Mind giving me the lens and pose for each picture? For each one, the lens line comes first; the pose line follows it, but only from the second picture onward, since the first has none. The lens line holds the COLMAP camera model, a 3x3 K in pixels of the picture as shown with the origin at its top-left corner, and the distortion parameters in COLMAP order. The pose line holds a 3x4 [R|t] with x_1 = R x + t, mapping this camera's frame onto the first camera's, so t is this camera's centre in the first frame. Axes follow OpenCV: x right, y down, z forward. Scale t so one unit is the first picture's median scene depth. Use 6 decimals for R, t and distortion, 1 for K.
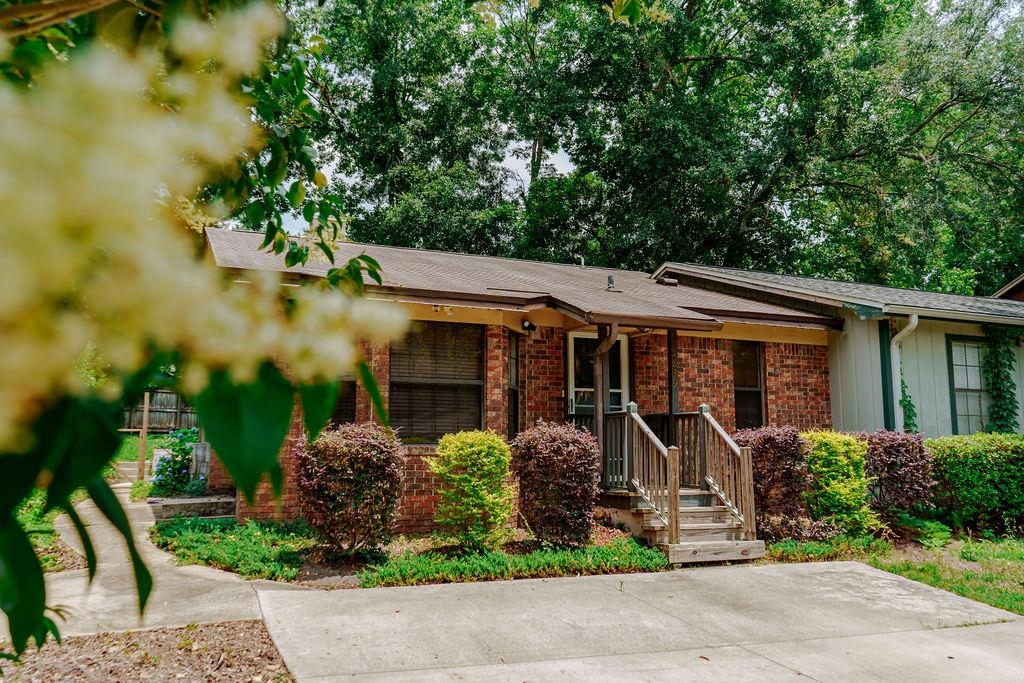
lens RADIAL K [[852.7, 0, 519.7], [0, 852.7, 343.7], [0, 0, 1]] dist [-0.000534, -0.002152]
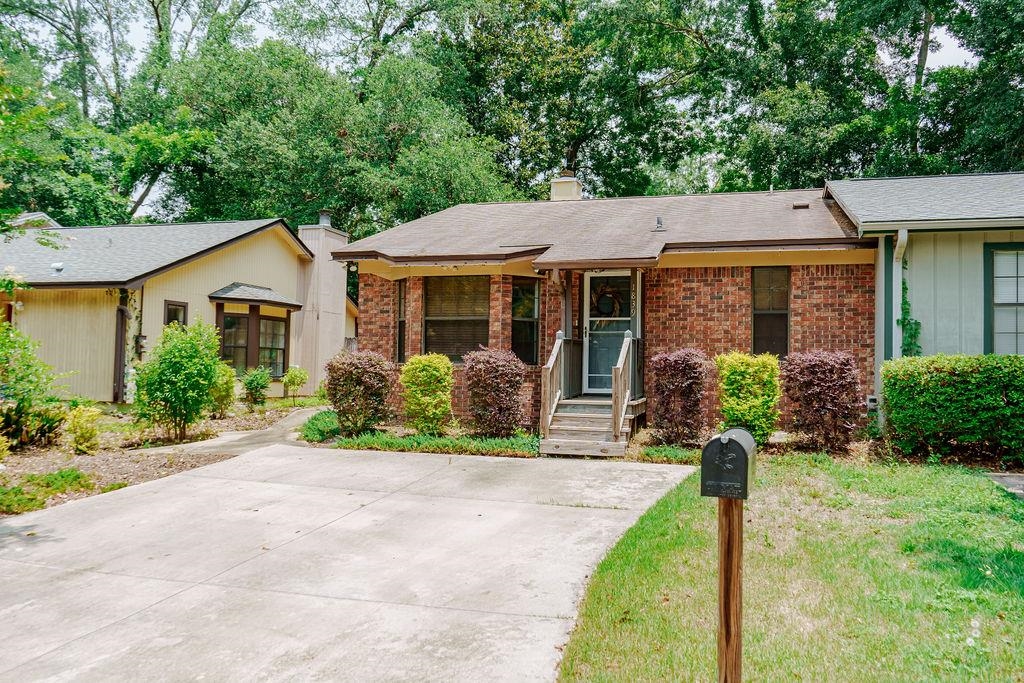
lens RADIAL K [[829.7, 0, 512.0], [0, 829.7, 341.5], [0, 0, 1]] dist [-0.007325, -0.004752]
pose [[0.765473, -0.011279, -0.643369, 0.698246], [0.071792, 0.995101, 0.067972, -0.003427], [0.639451, -0.098219, 0.762533, 0.005357]]
